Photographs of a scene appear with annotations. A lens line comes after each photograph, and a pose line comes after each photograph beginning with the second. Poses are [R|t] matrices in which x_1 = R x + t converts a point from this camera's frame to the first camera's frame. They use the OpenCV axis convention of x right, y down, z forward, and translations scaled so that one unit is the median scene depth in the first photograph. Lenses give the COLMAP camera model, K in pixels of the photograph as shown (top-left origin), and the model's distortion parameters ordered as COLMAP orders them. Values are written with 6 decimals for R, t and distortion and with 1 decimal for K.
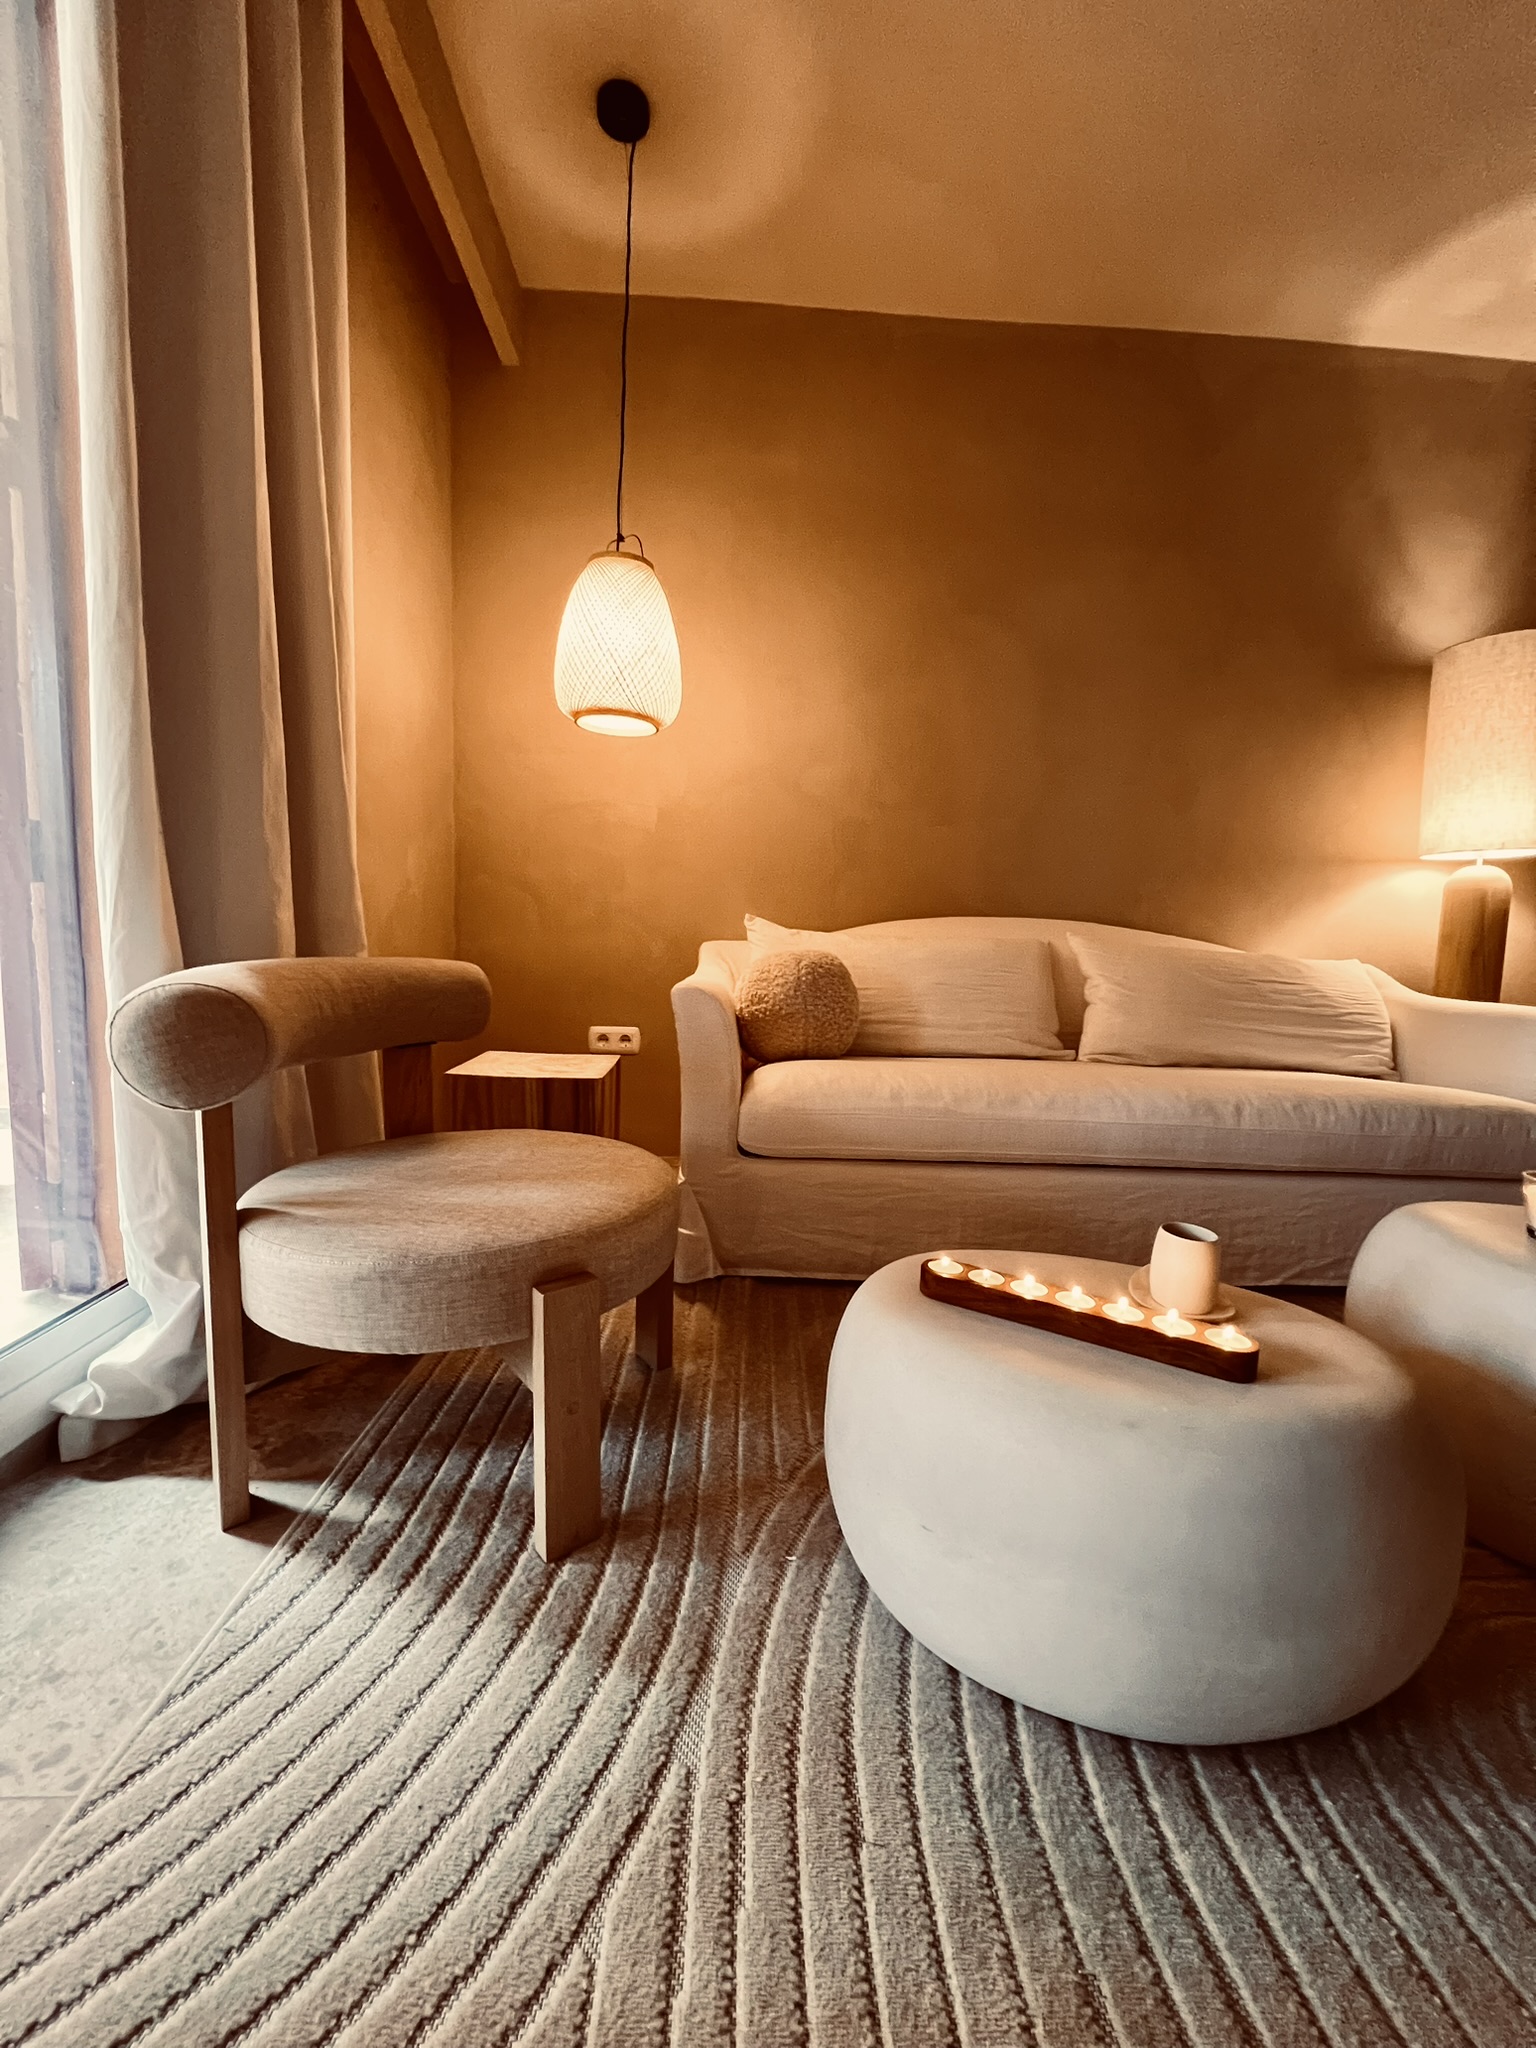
lens RADIAL K [[818.5, 0, 768.0], [0, 818.5, 1024.0], [0, 0, 1]] dist [-0.000294, 0.000334]
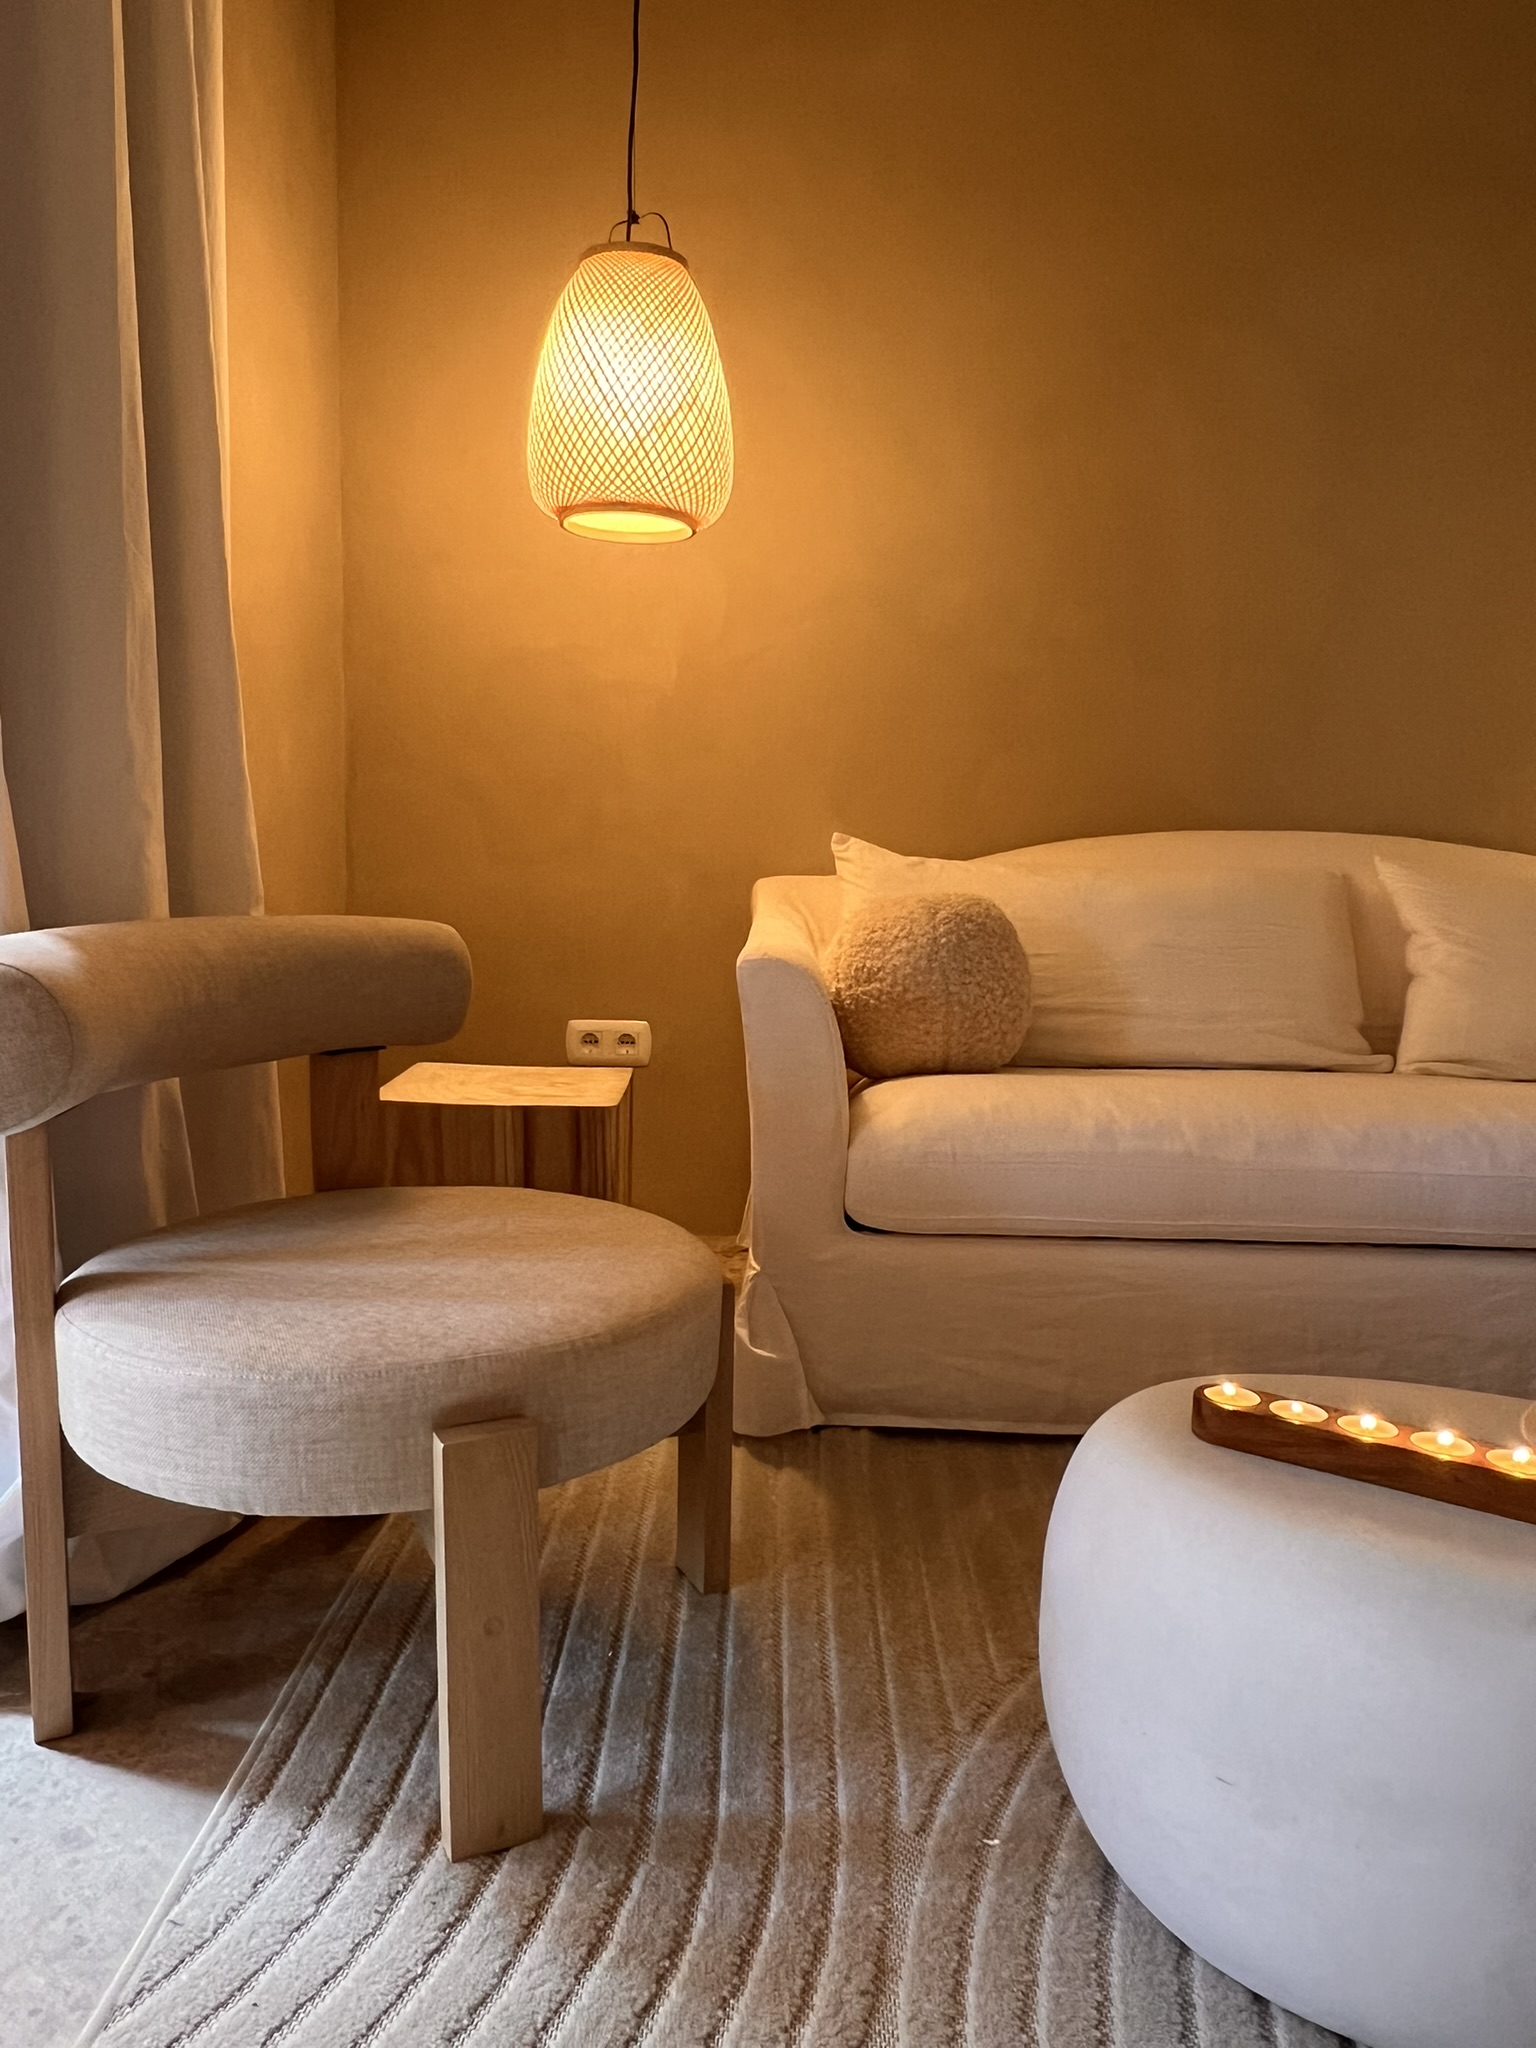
lens RADIAL K [[1417.3, 0, 768.0], [0, 1417.3, 1024.0], [0, 0, 1]] dist [-0.000040, -0.001886]
pose [[0.999255, -0.006656, -0.038003, -0.087030], [0.007024, 0.999929, 0.009576, -0.008526], [0.037937, -0.009836, 0.999232, -0.107483]]
